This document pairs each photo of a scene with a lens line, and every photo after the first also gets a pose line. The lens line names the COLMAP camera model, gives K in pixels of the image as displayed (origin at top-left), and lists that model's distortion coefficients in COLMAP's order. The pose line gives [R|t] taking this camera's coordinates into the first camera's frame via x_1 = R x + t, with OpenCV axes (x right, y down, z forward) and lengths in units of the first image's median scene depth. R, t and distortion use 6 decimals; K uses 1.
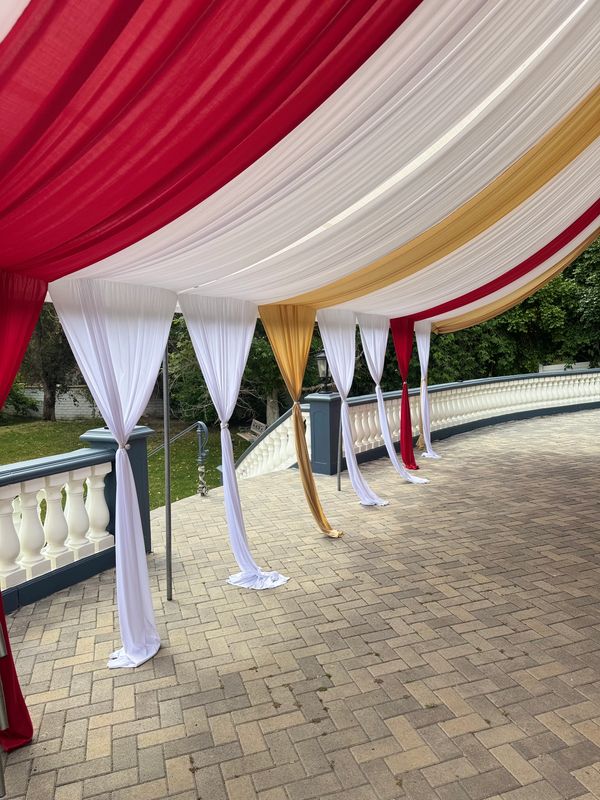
lens RADIAL K [[564.1, 0, 293.8], [0, 564.1, 398.2], [0, 0, 1]] dist [0.059667, -0.080461]
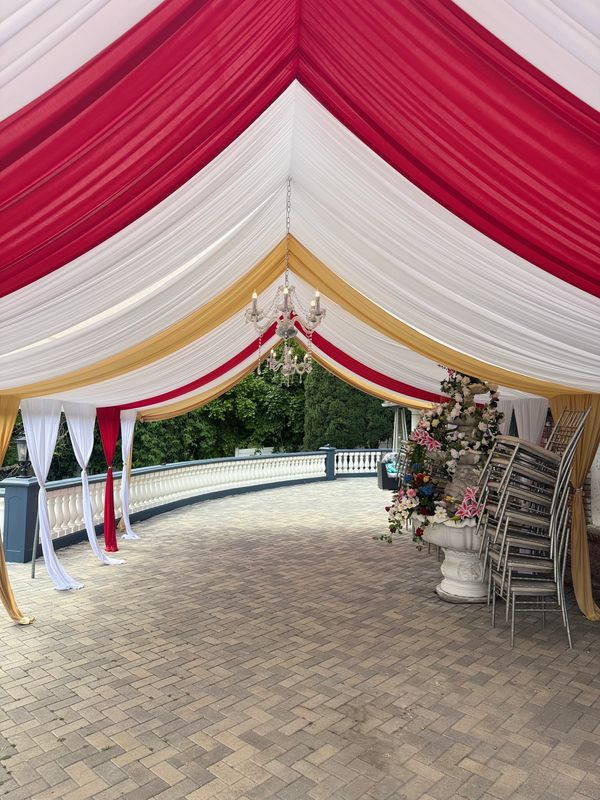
lens RADIAL K [[564.1, 0, 293.8], [0, 564.1, 398.2], [0, 0, 1]] dist [0.059667, -0.080461]
pose [[0.878177, 0.067062, 0.473611, -0.010141], [-0.001473, 0.990498, -0.137520, -0.009877], [-0.478333, 0.120069, 0.869932, -0.103925]]
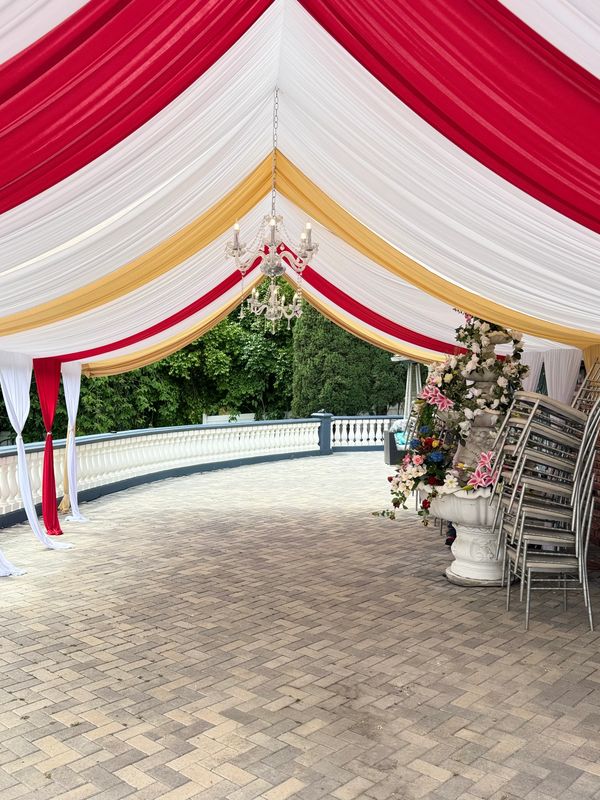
lens RADIAL K [[742.2, 0, 300.4], [0, 742.2, 395.1], [0, 0, 1]] dist [0.124091, -0.256873]
pose [[0.863408, 0.043502, 0.502627, -0.045520], [-0.003760, 0.996803, -0.079814, 0.004258], [-0.504493, 0.067022, 0.860811, -0.165071]]
